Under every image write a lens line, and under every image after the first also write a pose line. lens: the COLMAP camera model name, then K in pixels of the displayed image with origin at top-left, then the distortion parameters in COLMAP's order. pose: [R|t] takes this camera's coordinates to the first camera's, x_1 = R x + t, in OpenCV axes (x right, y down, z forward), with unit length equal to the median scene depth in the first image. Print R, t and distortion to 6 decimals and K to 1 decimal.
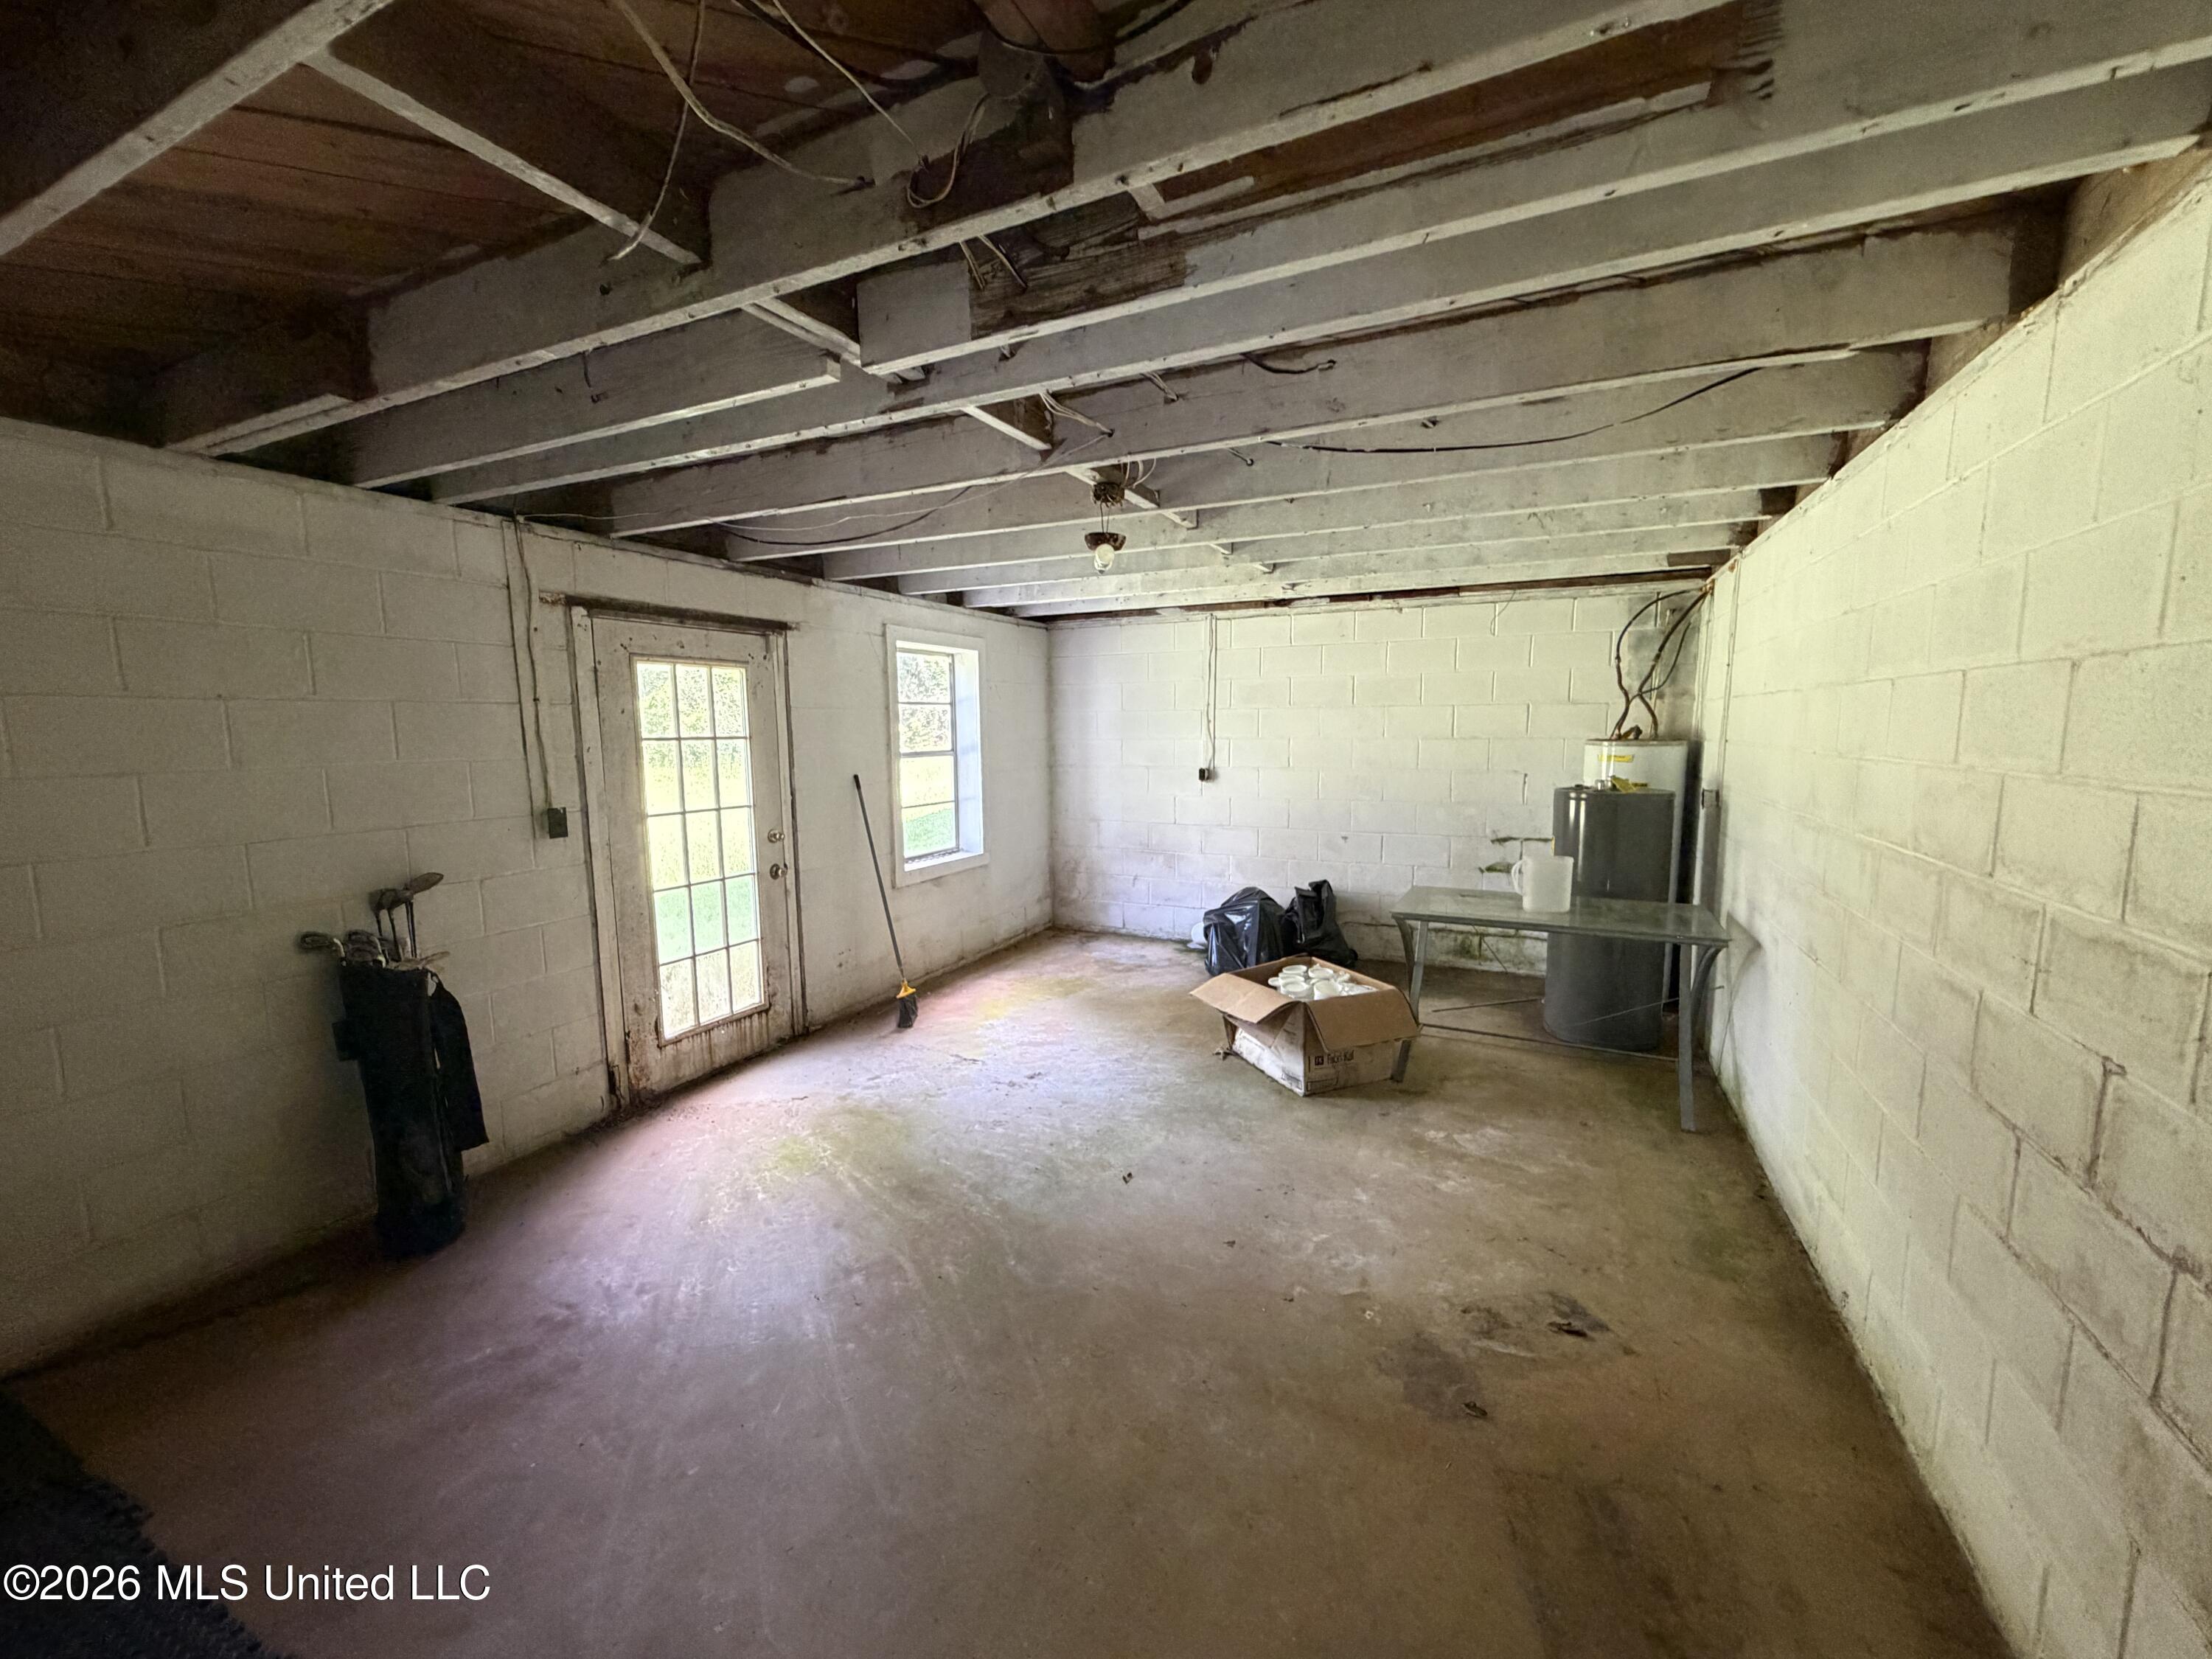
lens RADIAL K [[882.3, 0, 1098.4], [0, 882.3, 832.3], [0, 0, 1]] dist [0.001236, -0.000465]
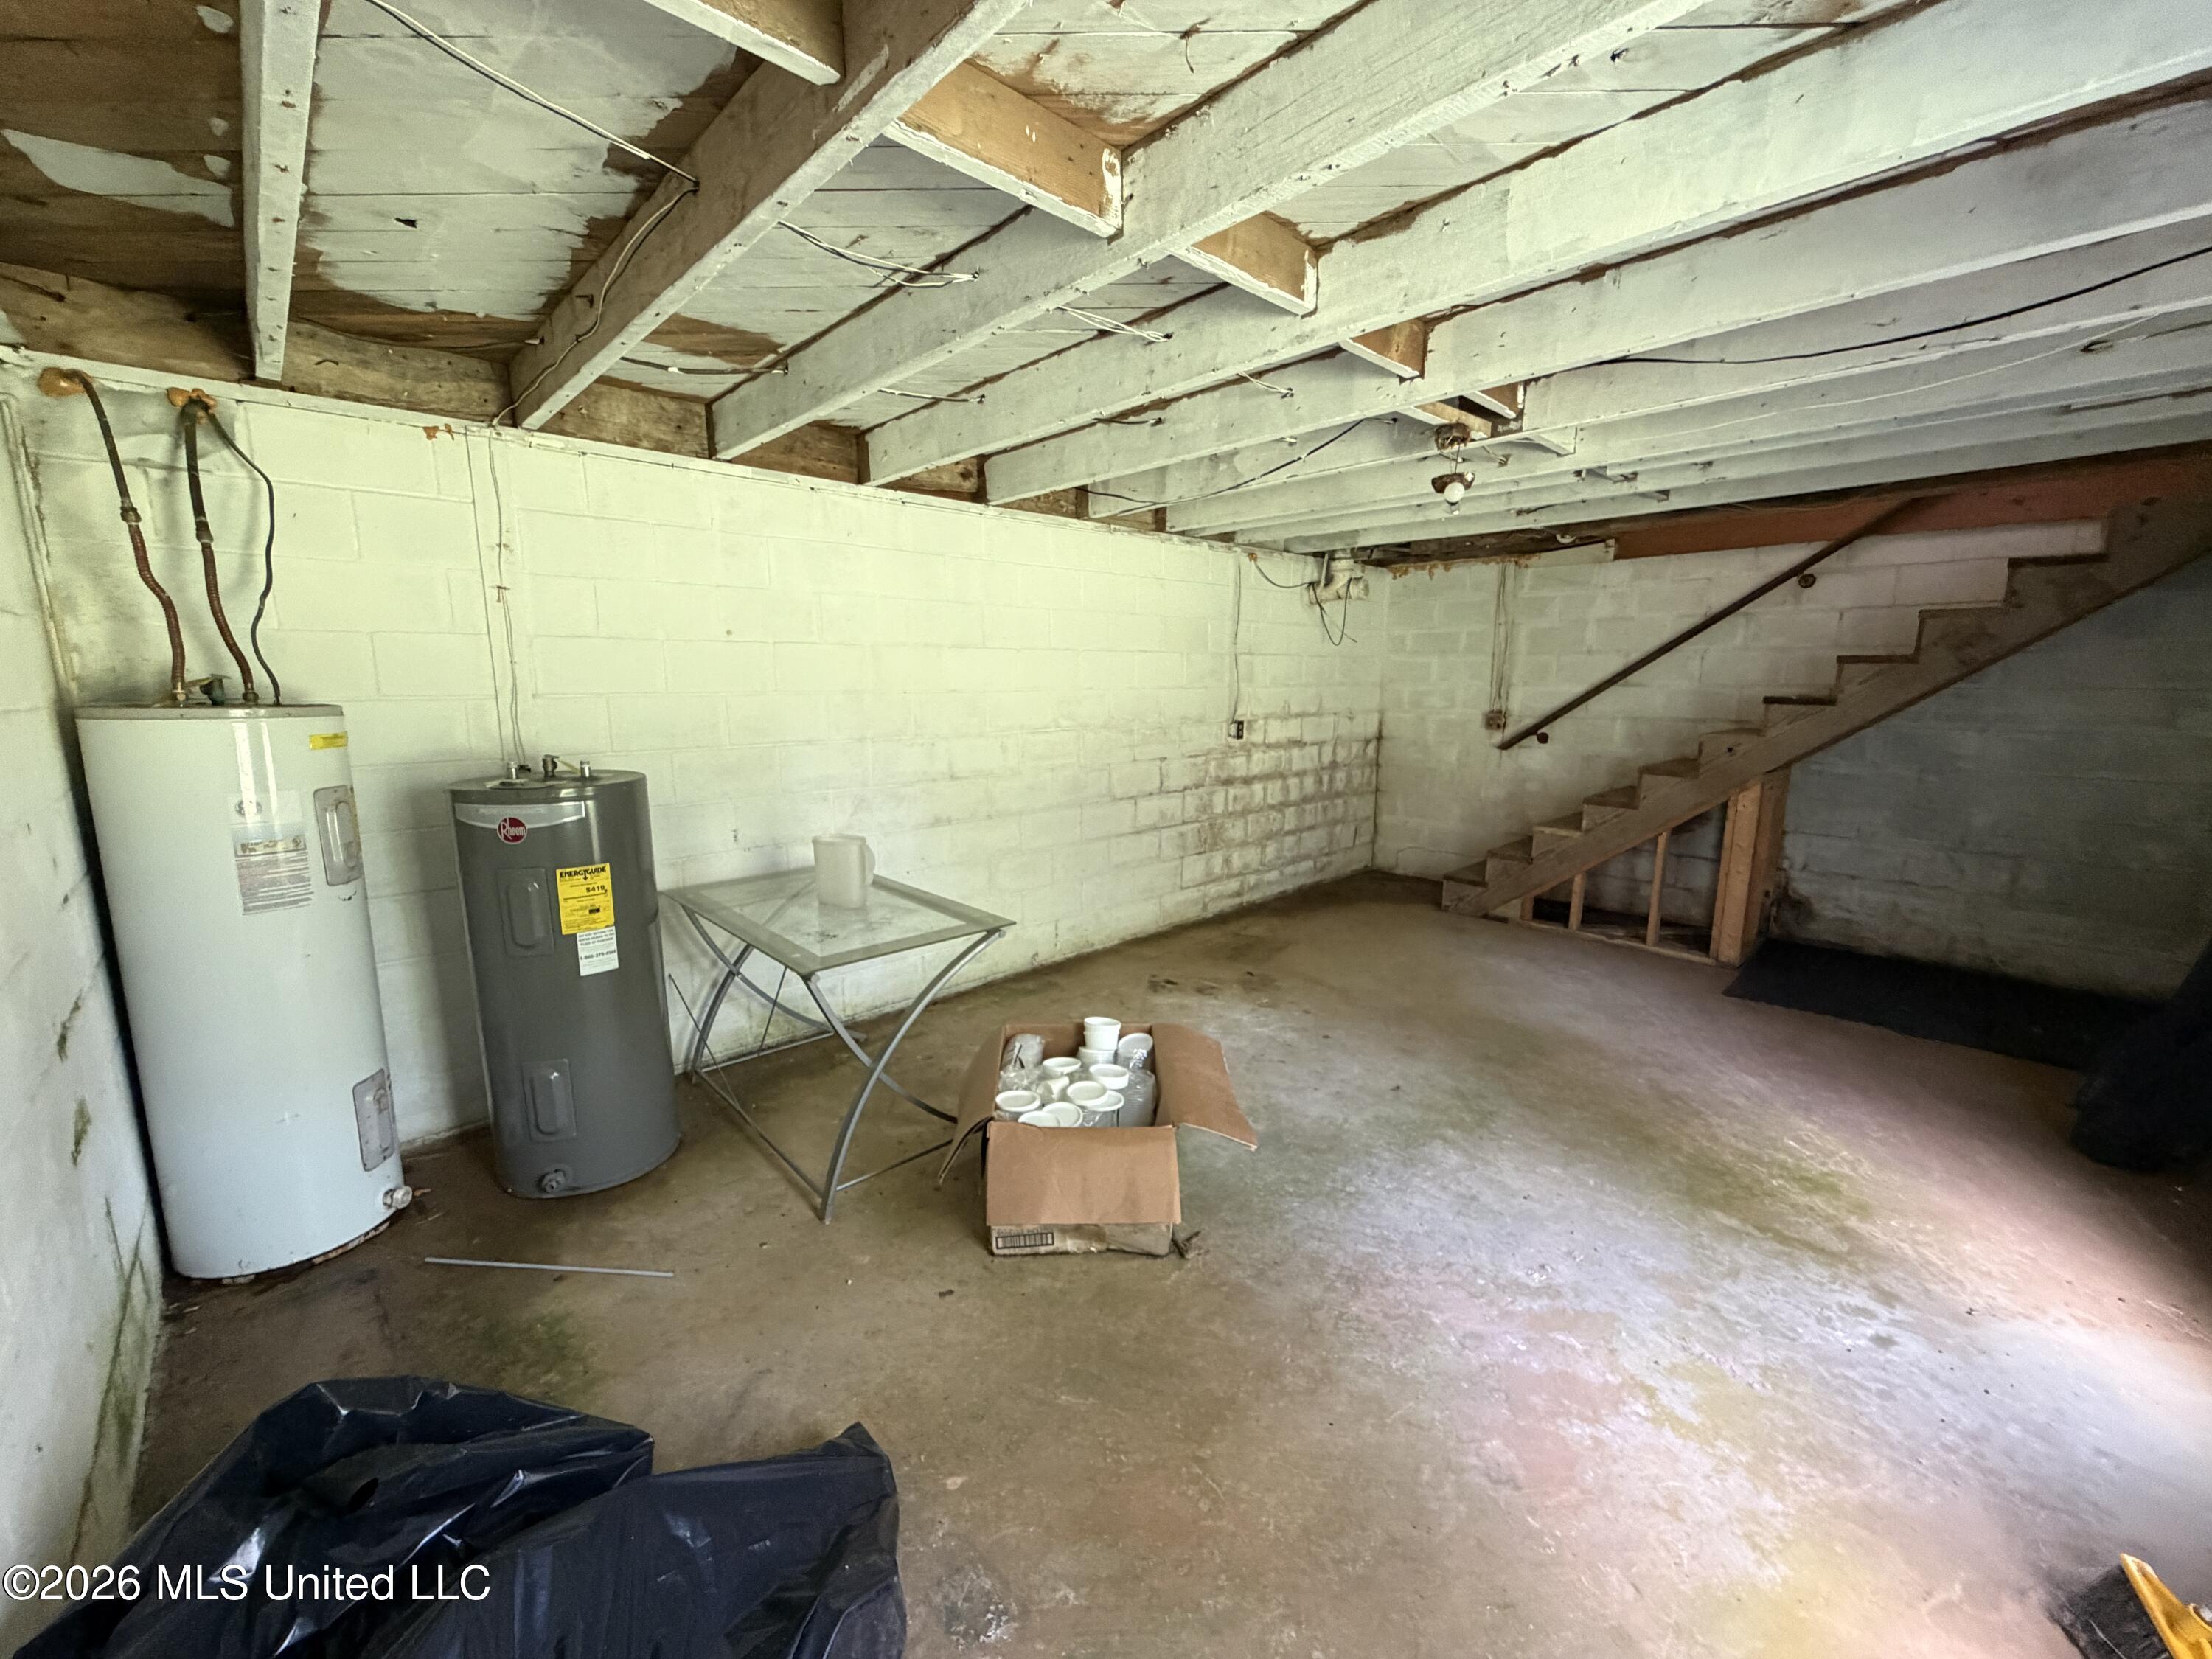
lens RADIAL K [[882.3, 0, 1098.4], [0, 882.3, 832.3], [0, 0, 1]] dist [0.001236, -0.000465]
pose [[-0.936865, -0.048850, 0.346264, 0.016788], [0.054682, 0.957549, 0.283038, -0.228447], [-0.345391, 0.284103, -0.894422, 1.961099]]
